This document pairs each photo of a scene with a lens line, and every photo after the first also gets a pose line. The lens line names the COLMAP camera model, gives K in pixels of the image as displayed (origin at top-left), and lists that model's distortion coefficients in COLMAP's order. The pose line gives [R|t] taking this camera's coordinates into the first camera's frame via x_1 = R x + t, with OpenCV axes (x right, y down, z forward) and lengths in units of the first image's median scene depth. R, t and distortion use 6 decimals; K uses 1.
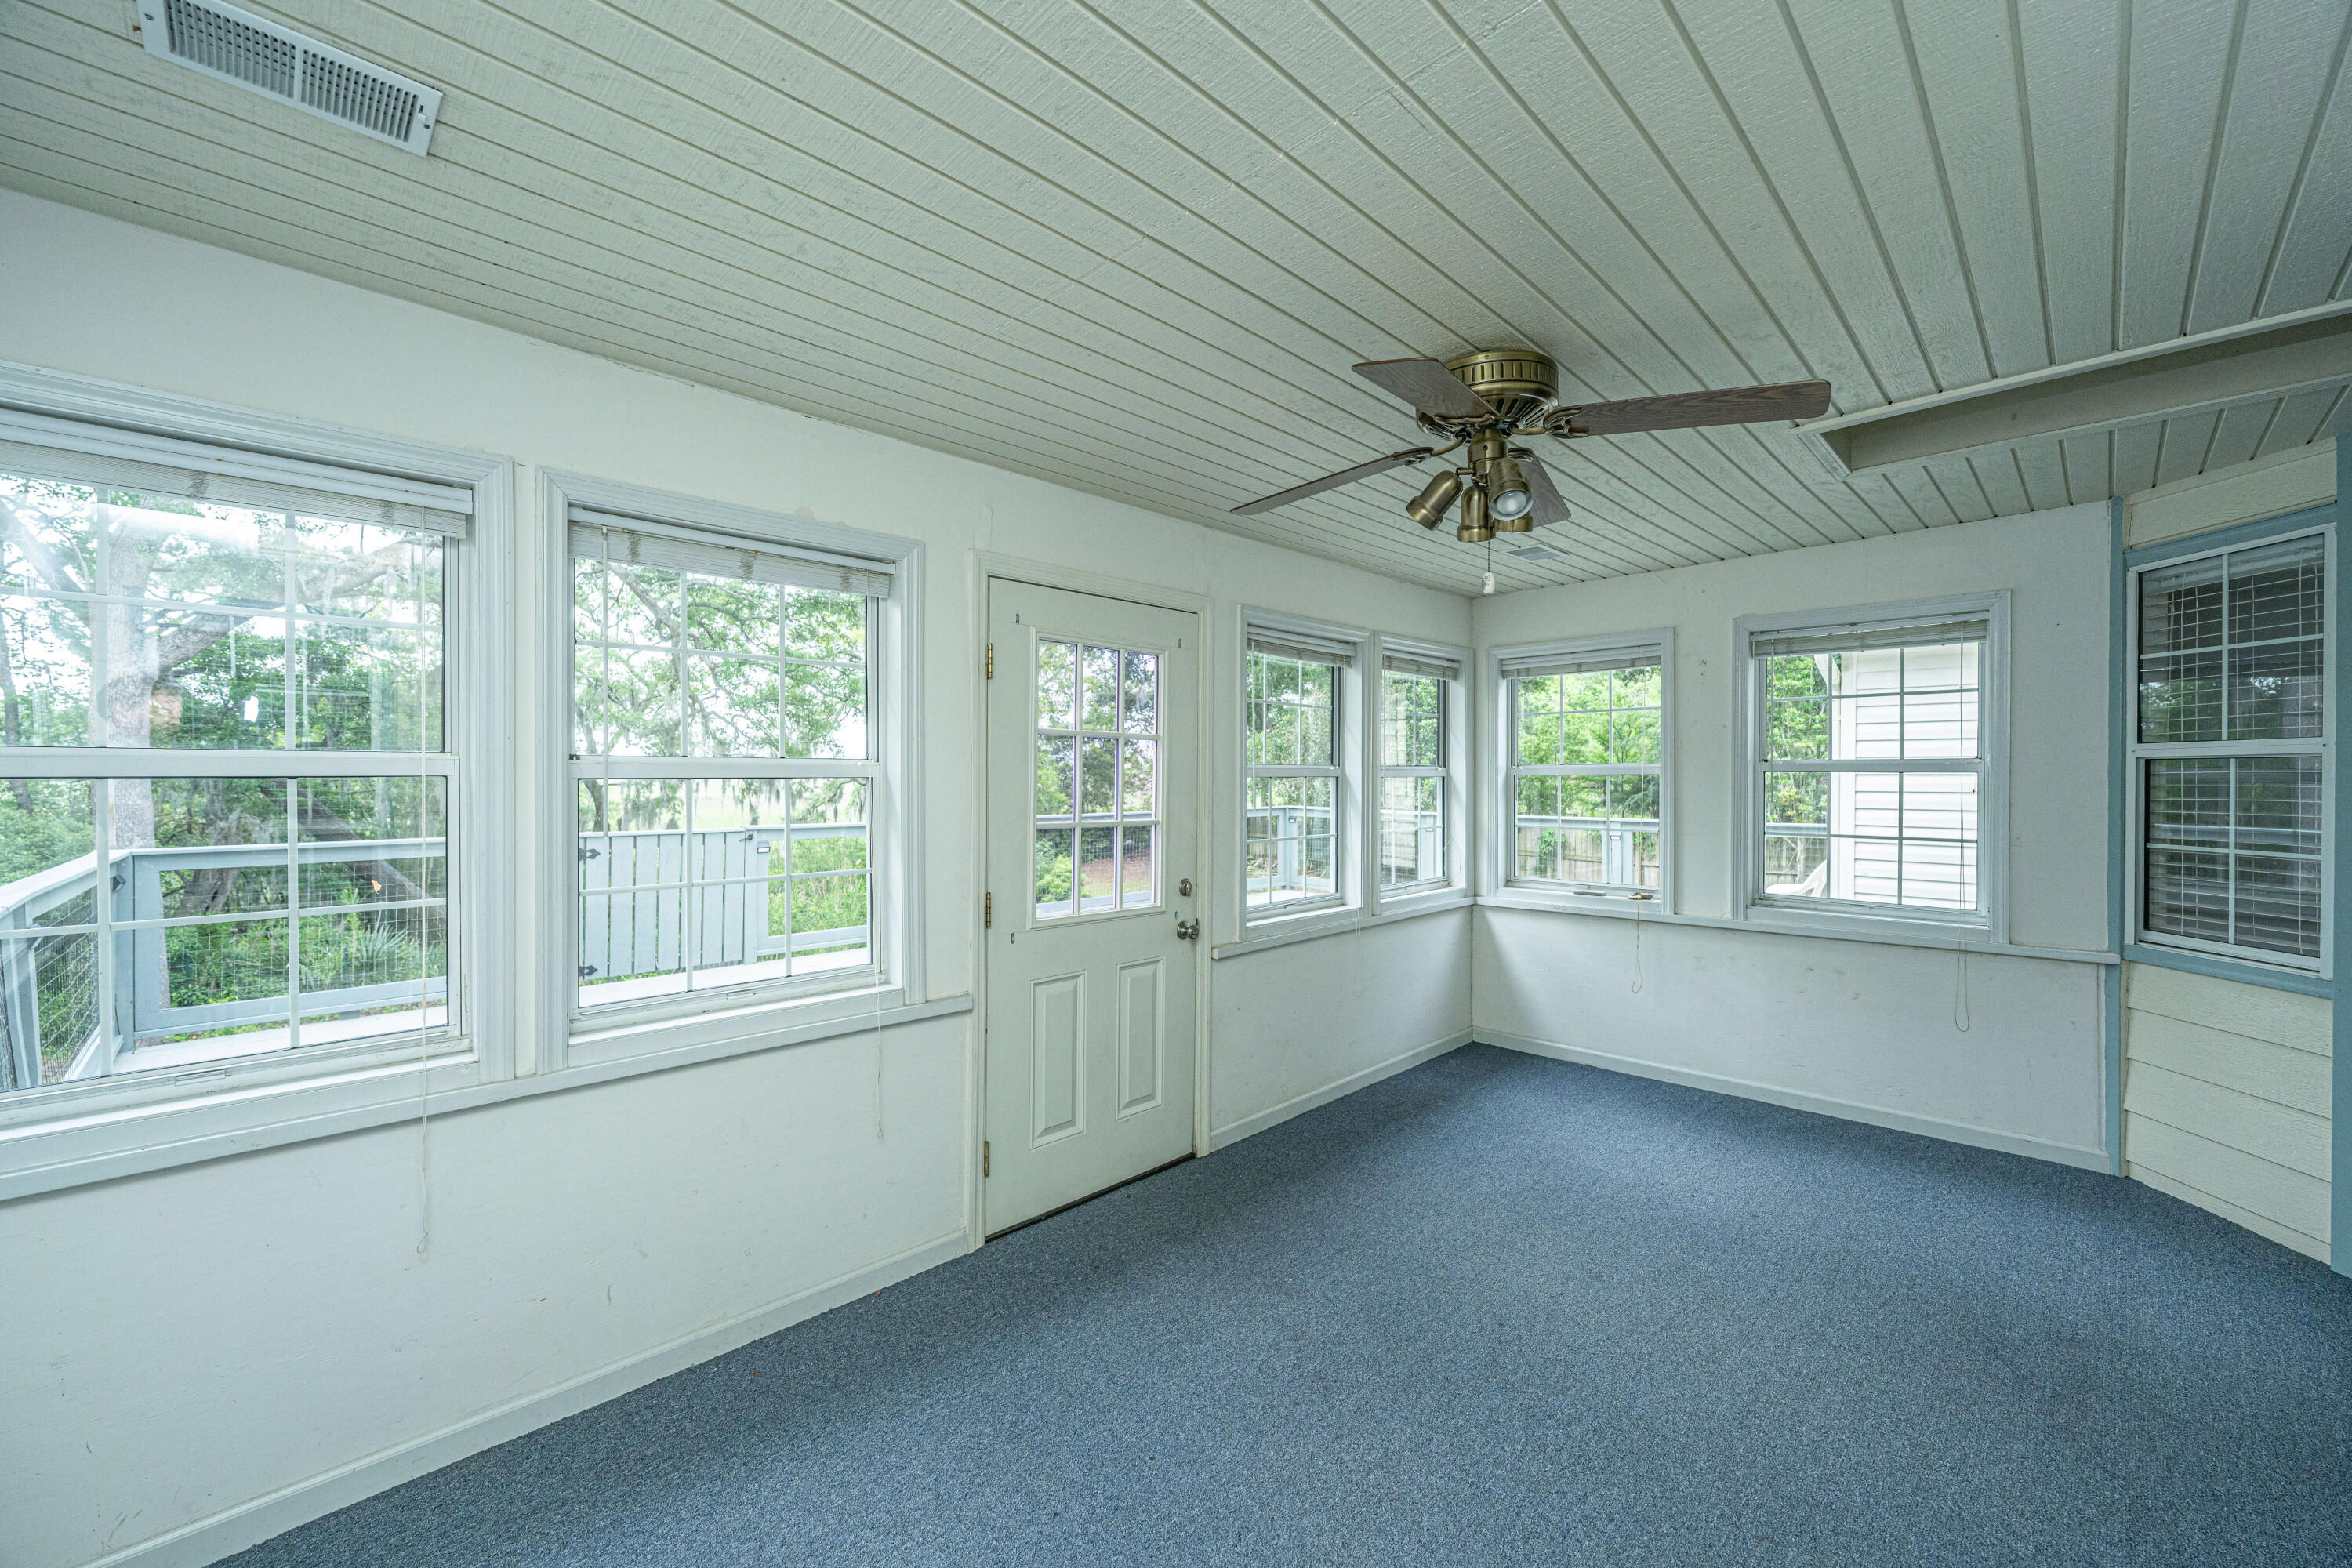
lens RADIAL K [[926.8, 0, 1184.1], [0, 926.8, 787.1], [0, 0, 1]] dist [-0.000024, -0.000458]
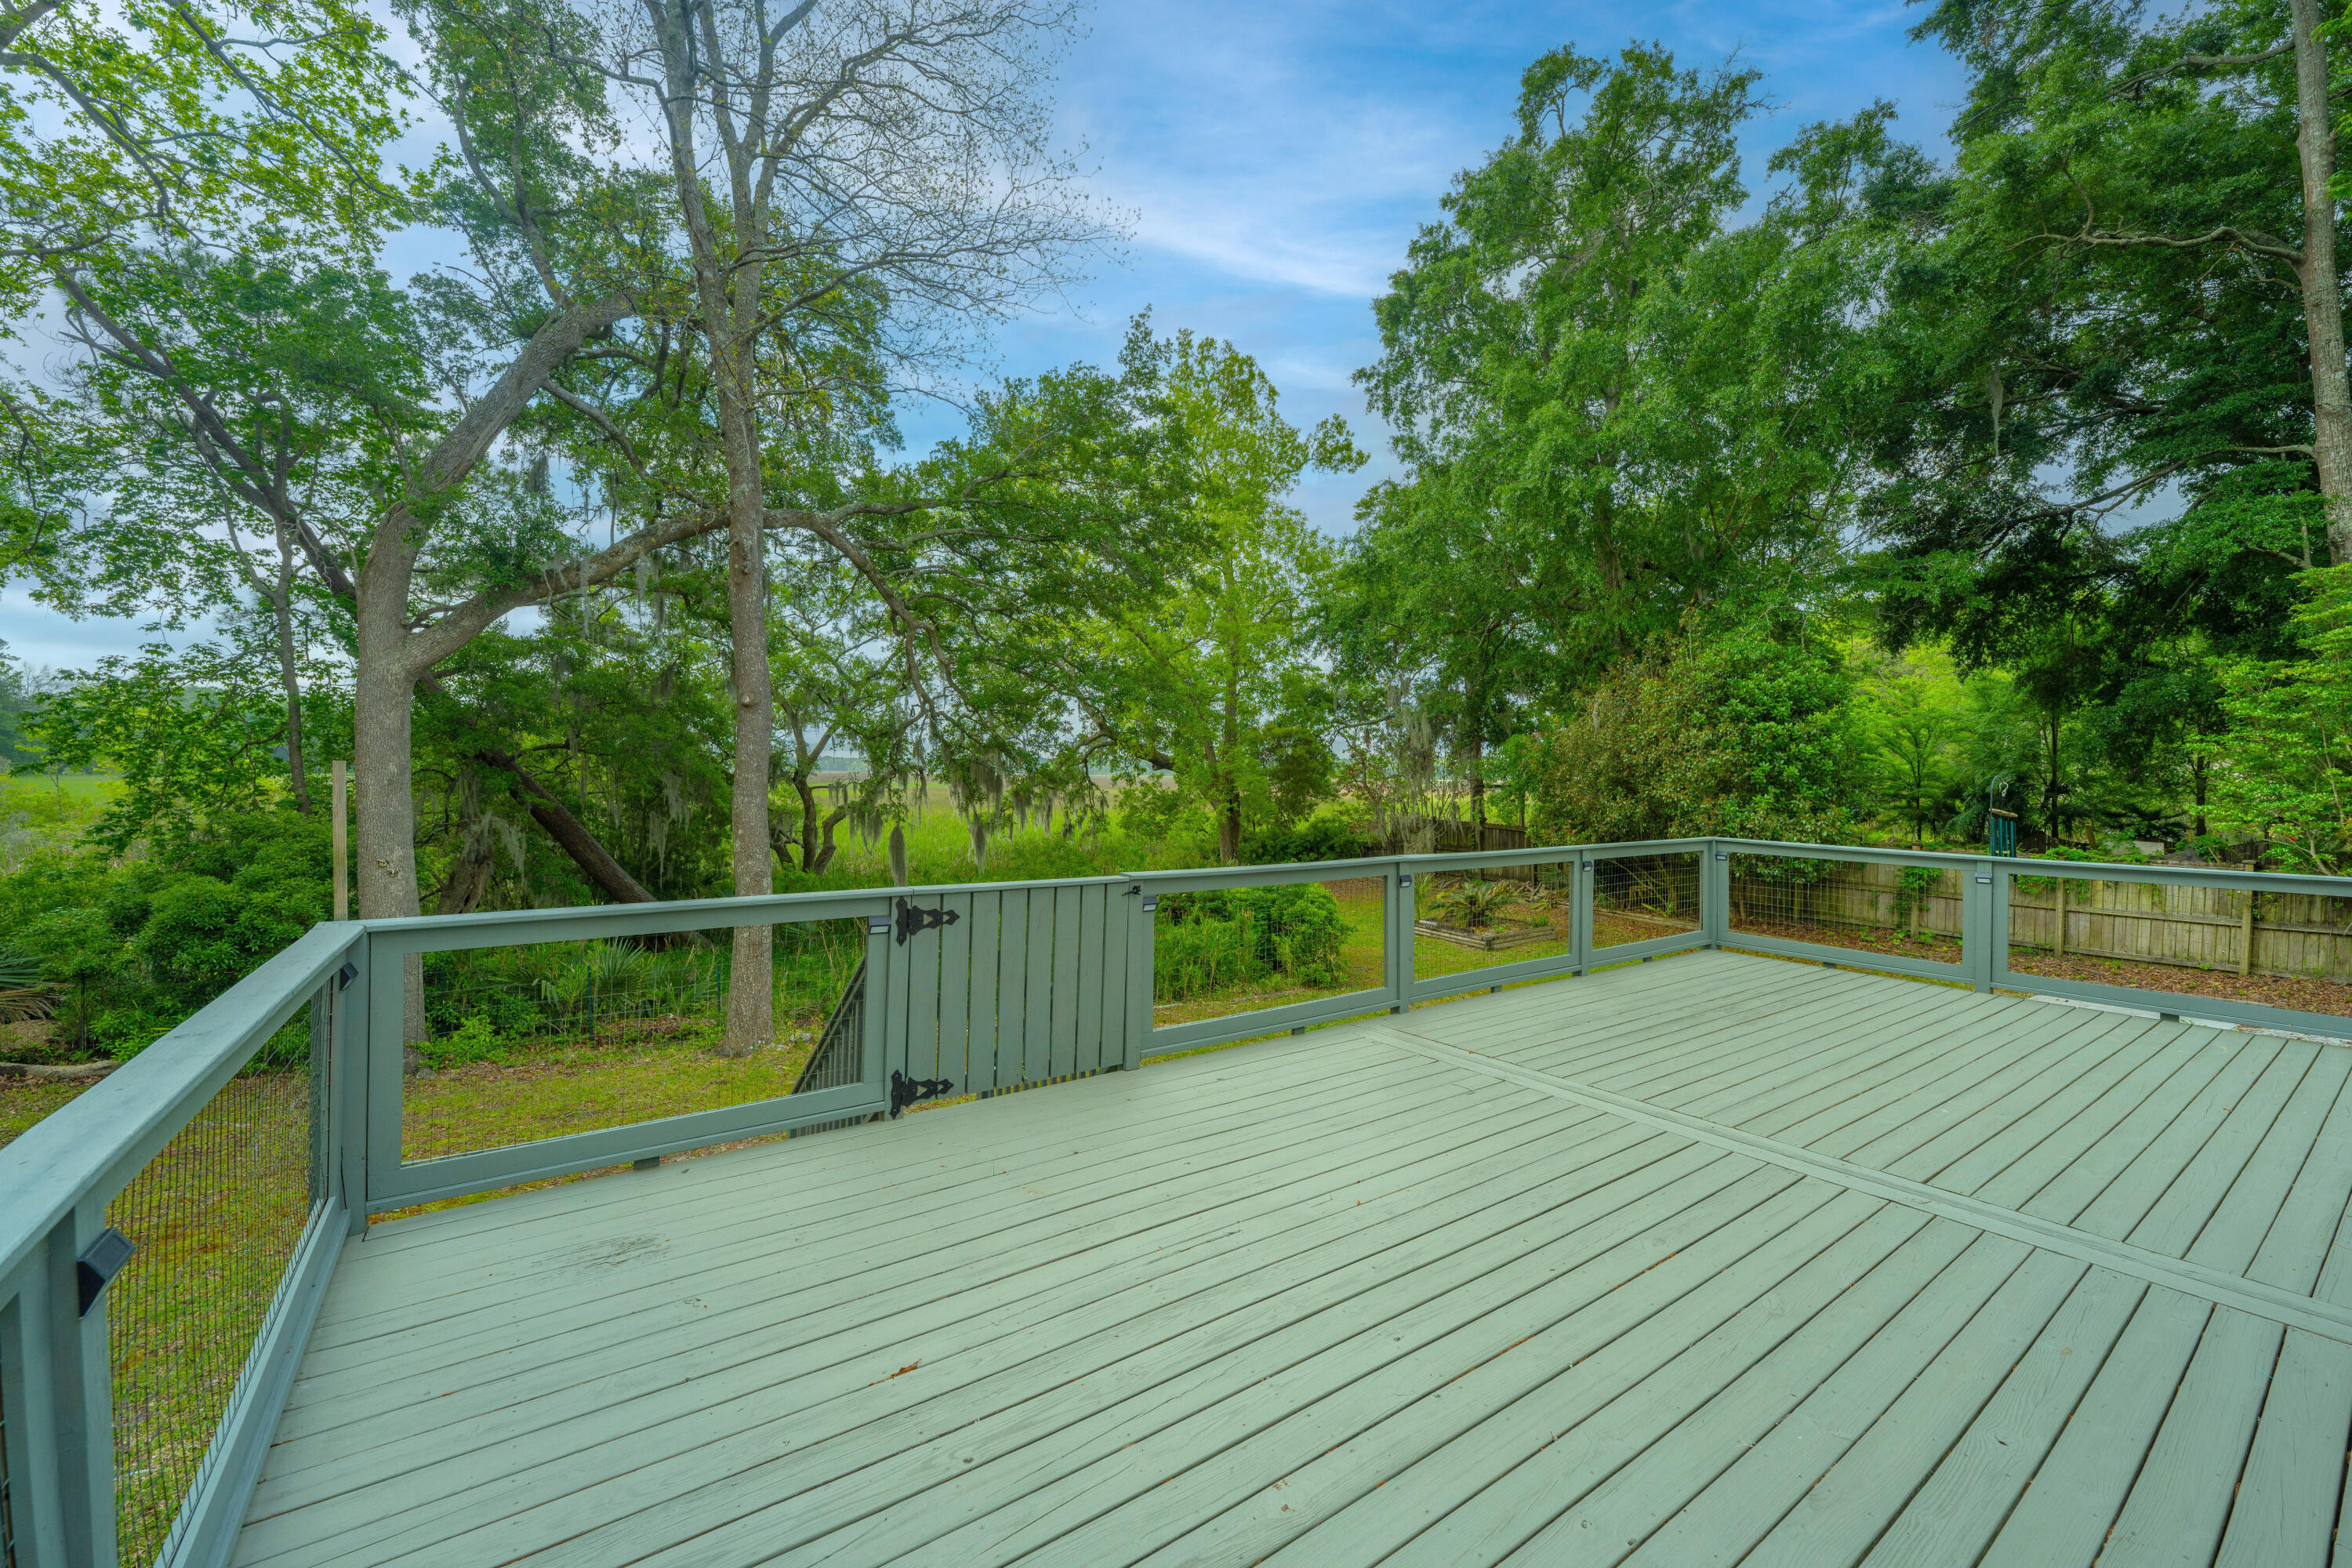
lens RADIAL K [[926.8, 0, 1173.0], [0, 926.8, 780.9], [0, 0, 1]] dist [-0.000024, -0.000458]
pose [[0.987671, 0.010668, -0.156178, -0.153649], [-0.011786, 0.999911, -0.006232, -0.011372], [0.156097, 0.007996, 0.987709, 0.143343]]
